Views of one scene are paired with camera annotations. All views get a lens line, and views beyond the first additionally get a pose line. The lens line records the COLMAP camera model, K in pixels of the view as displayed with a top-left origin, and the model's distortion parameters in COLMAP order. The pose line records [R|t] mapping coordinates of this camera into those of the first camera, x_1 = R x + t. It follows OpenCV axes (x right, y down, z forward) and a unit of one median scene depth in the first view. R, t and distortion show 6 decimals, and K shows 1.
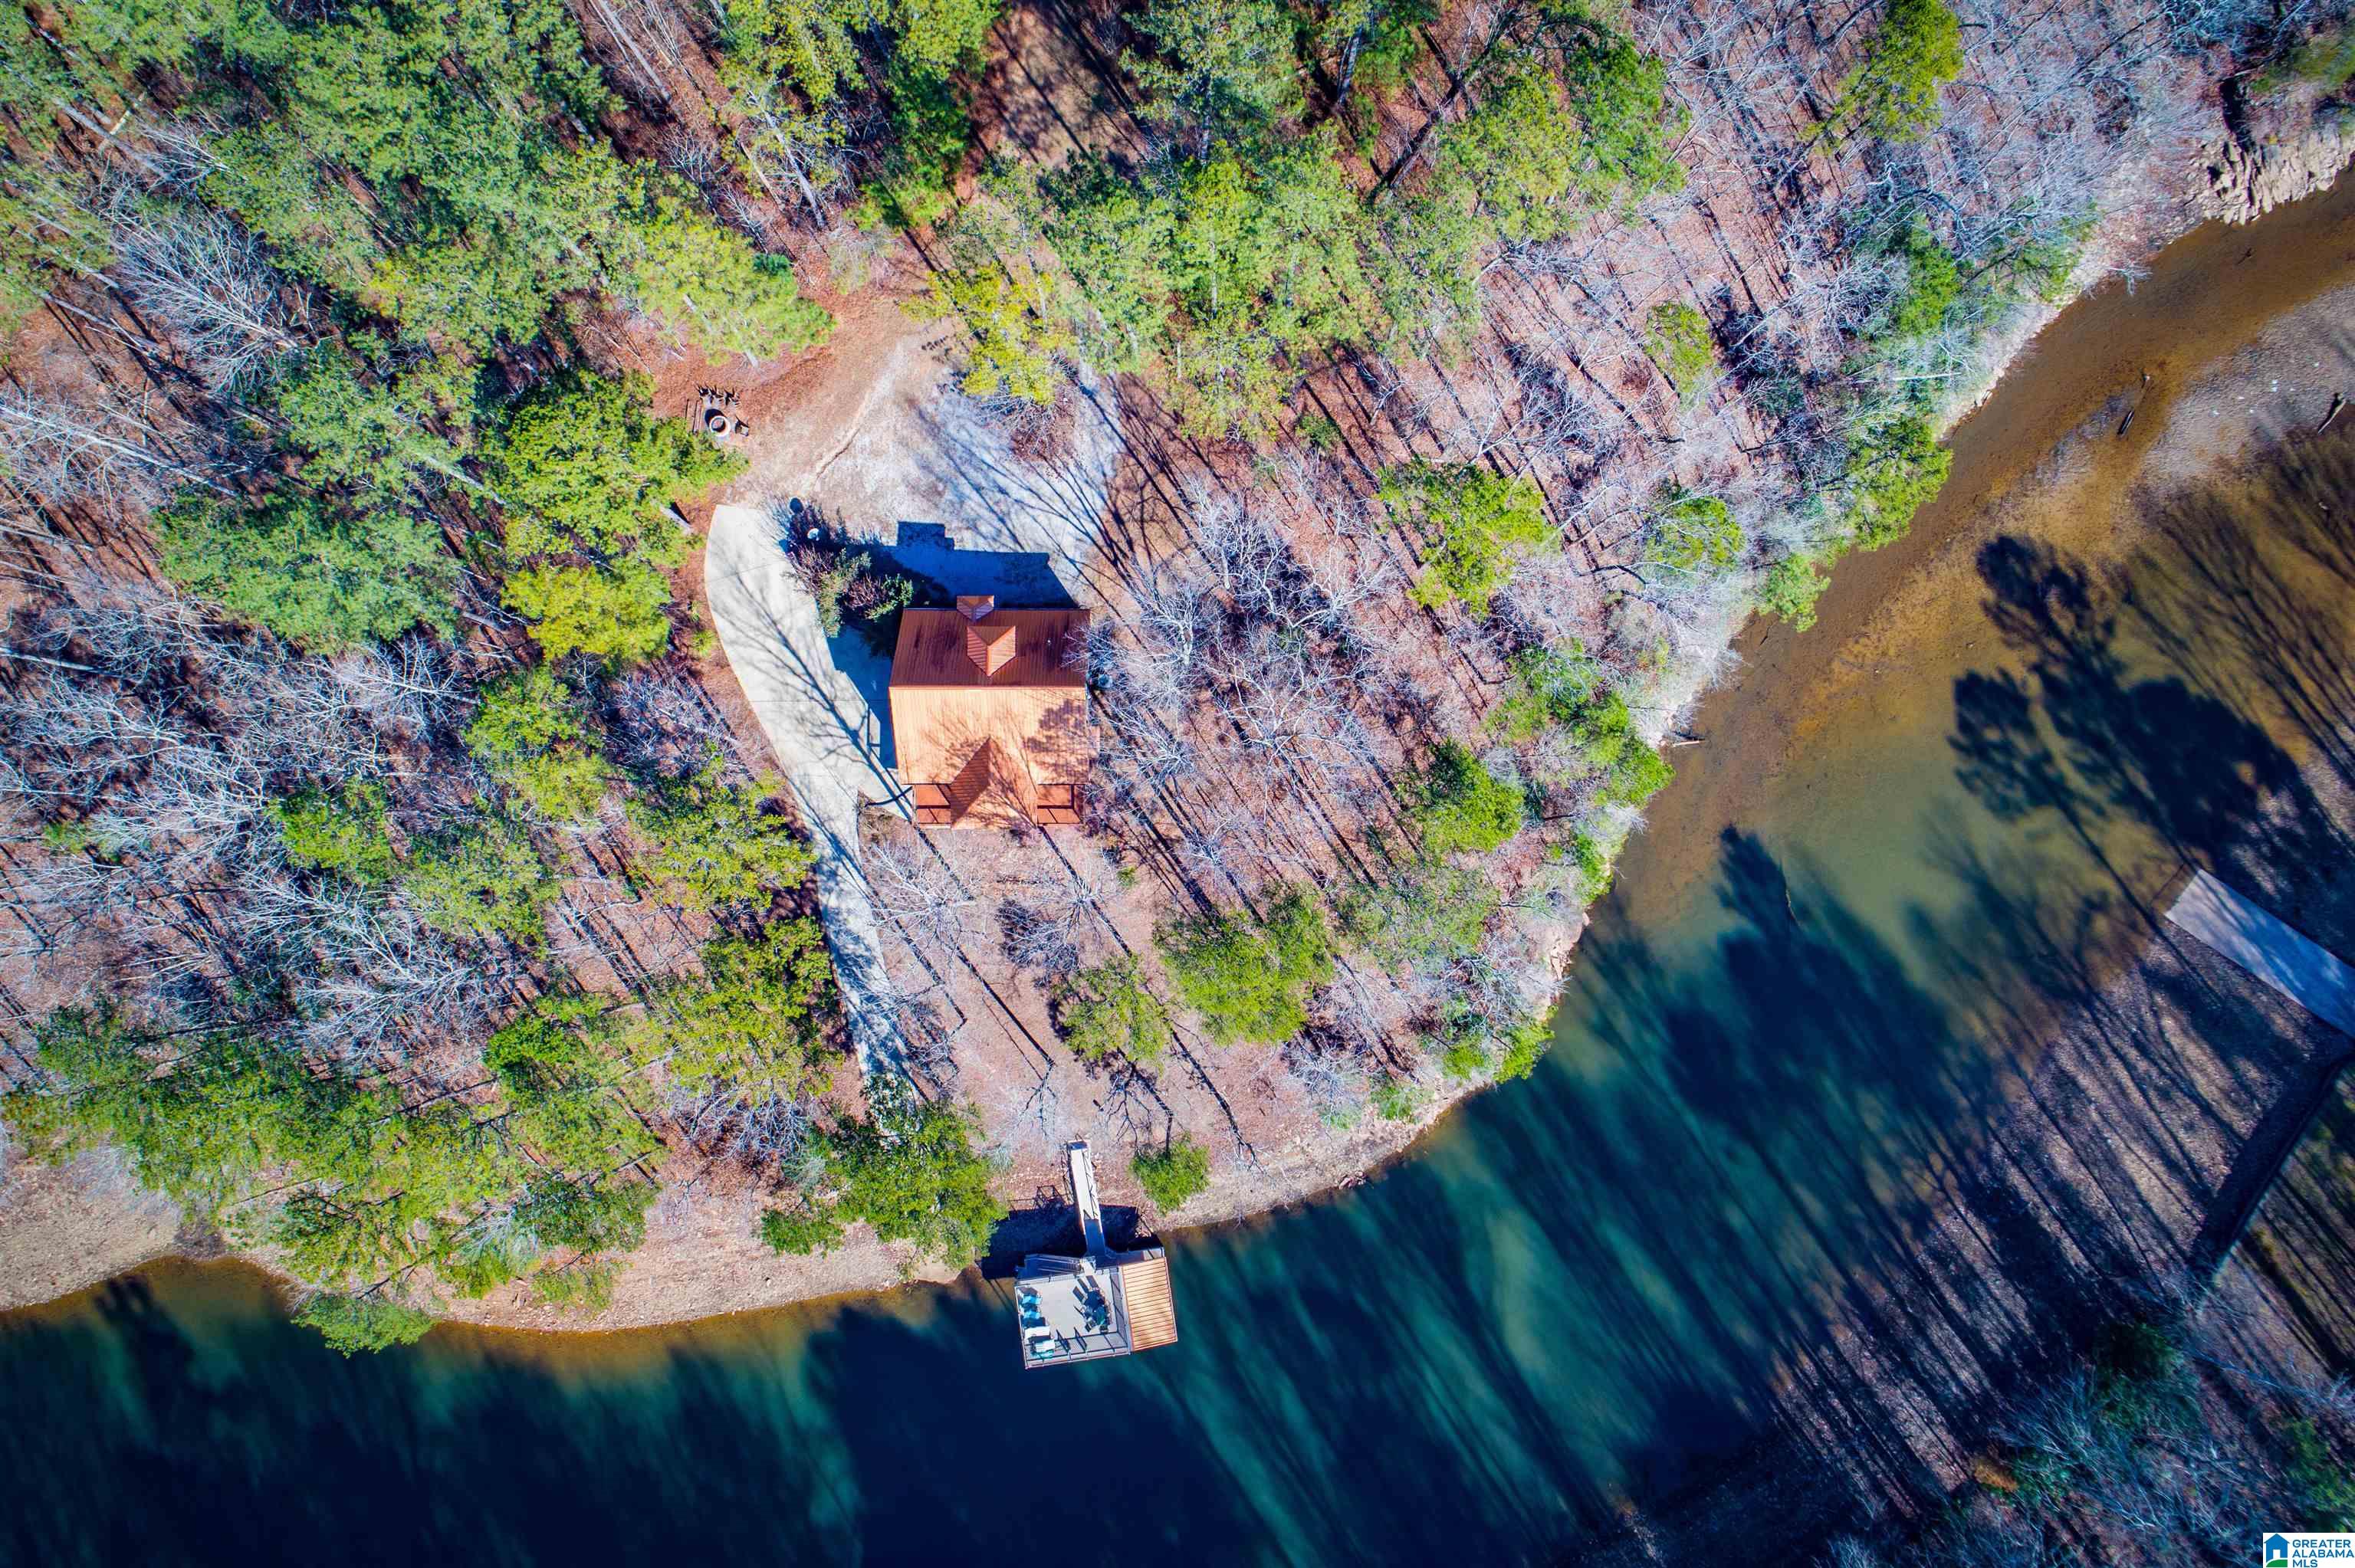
lens RADIAL K [[1590.4, 0, 1190.8], [0, 1590.4, 777.4], [0, 0, 1]] dist [-0.007559, 0.008686]
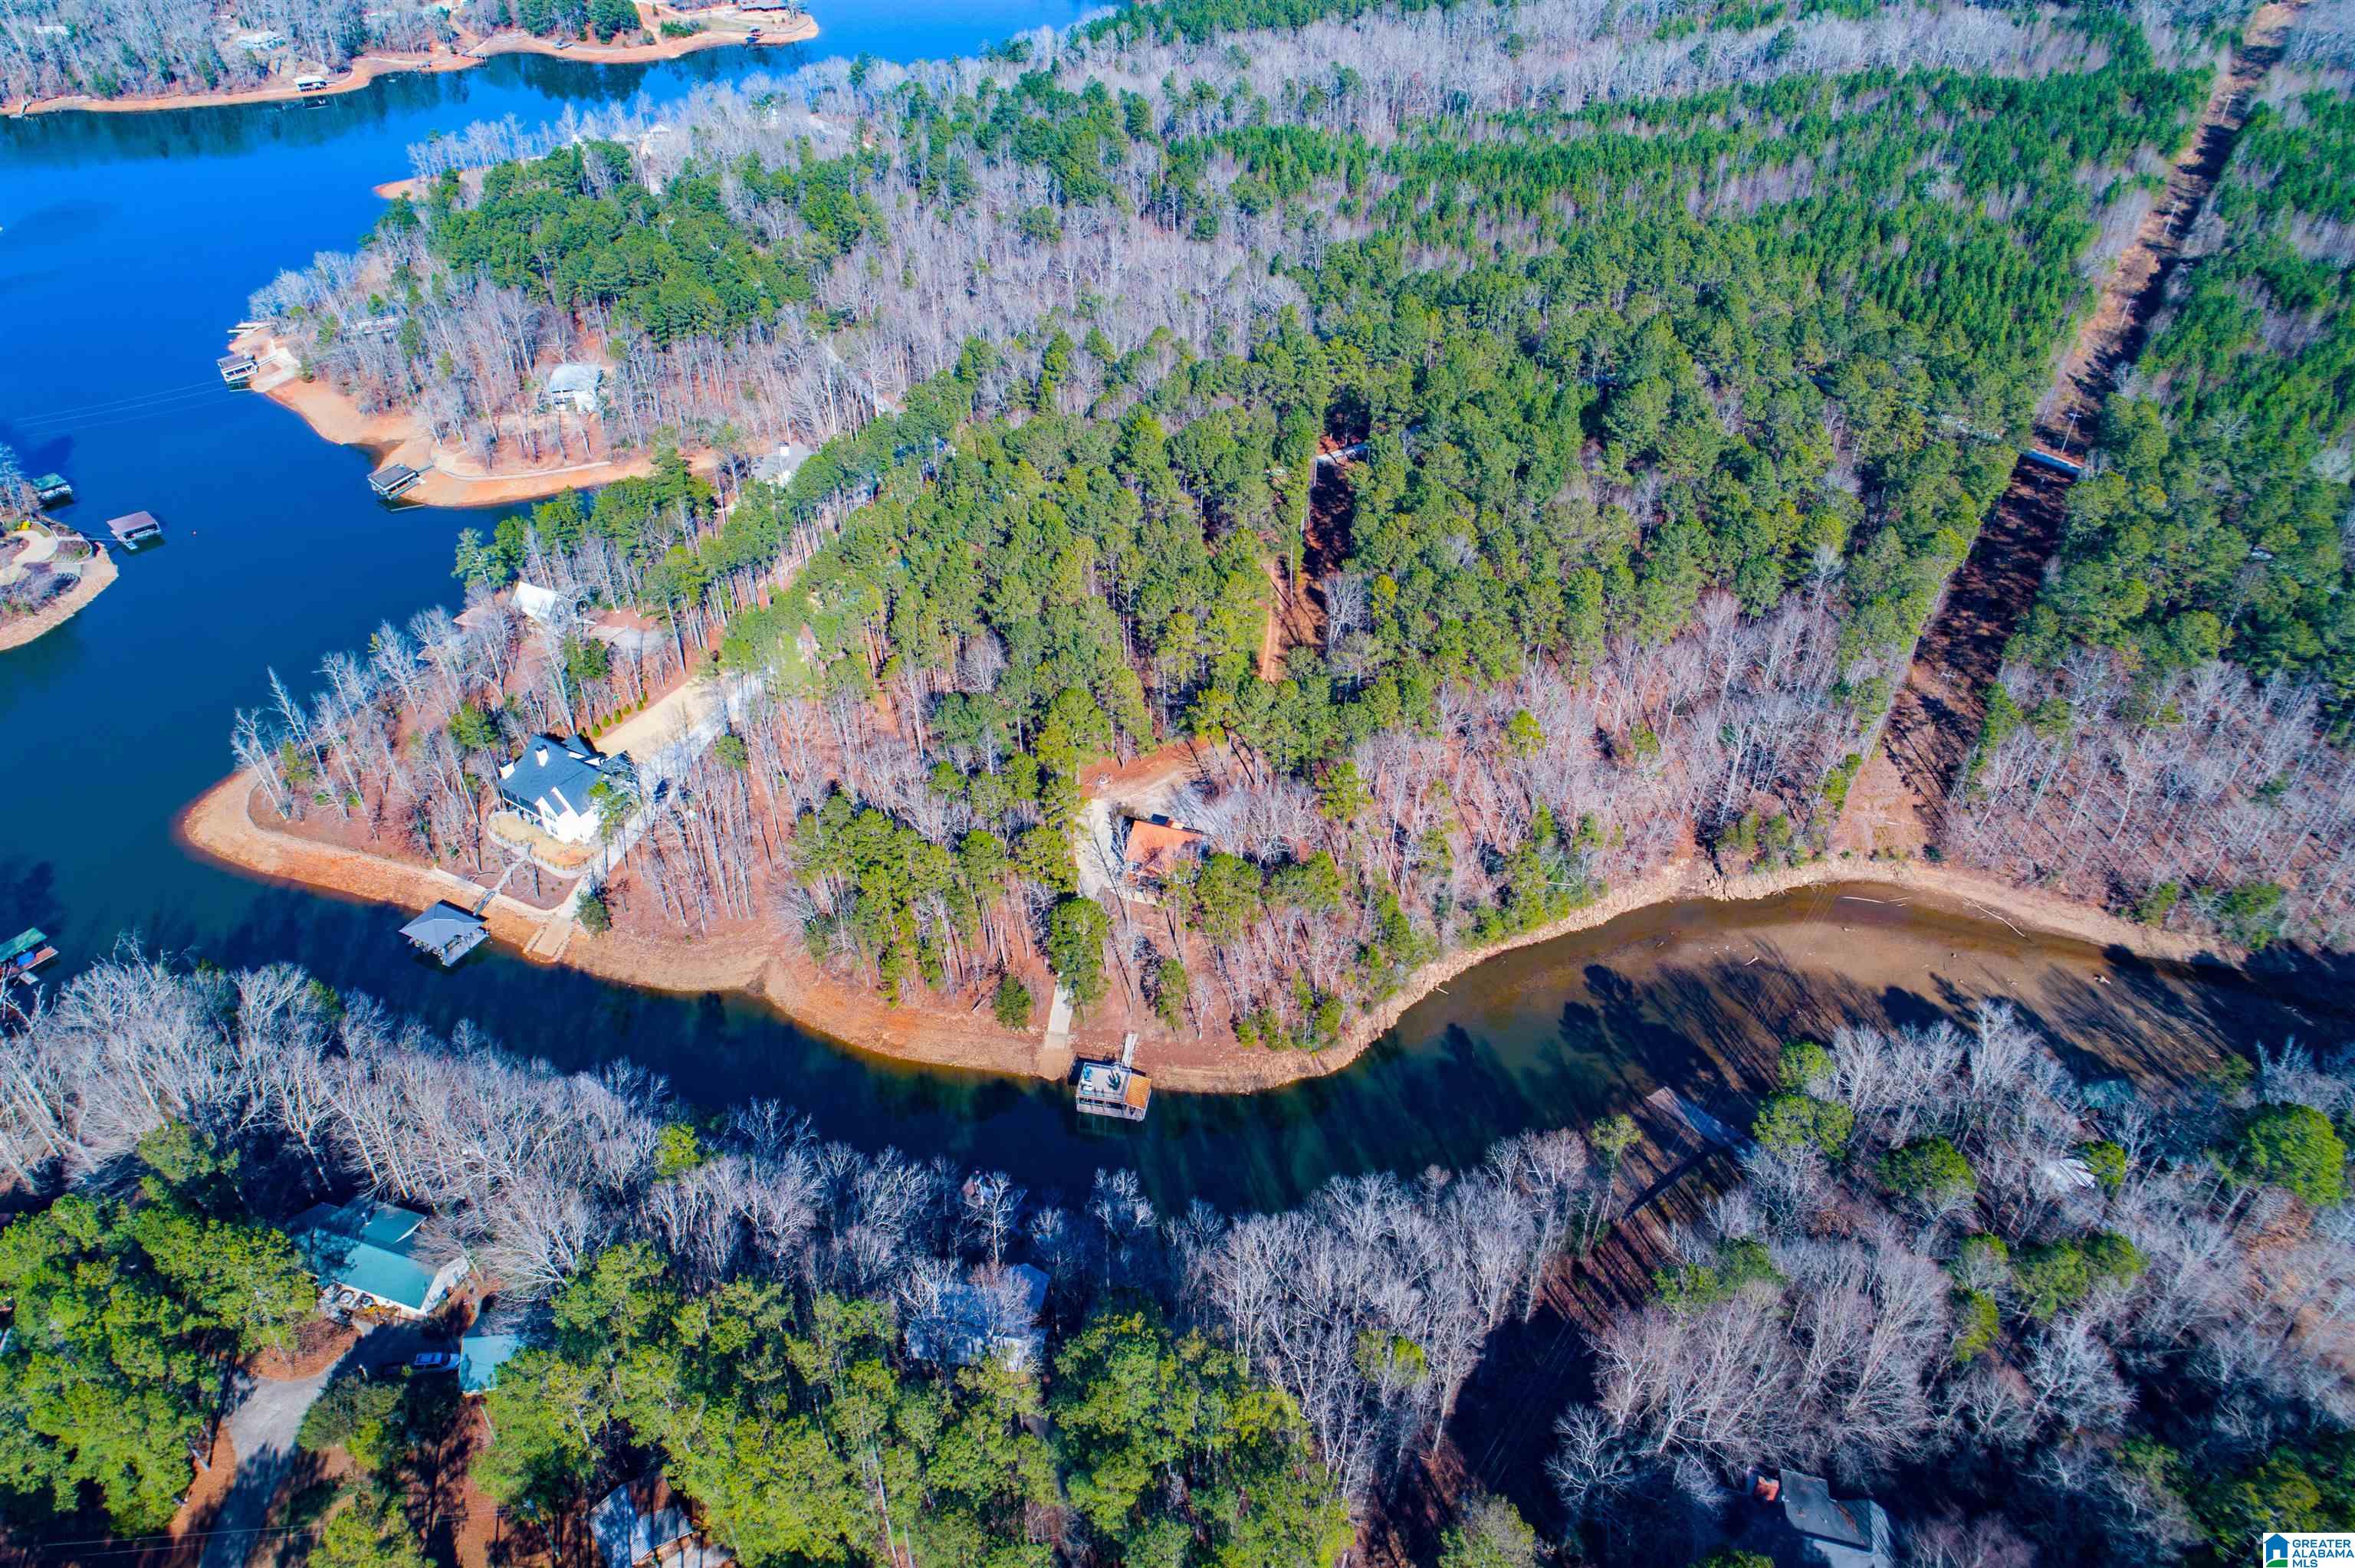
lens RADIAL K [[1590.4, 0, 1172.2], [0, 1590.4, 784.9], [0, 0, 1]] dist [-0.007559, 0.008686]
pose [[0.947518, 0.206769, -0.243837, 0.444233], [-0.319566, 0.634865, -0.703437, 1.520221], [0.009354, 0.744441, 0.667623, -0.740769]]
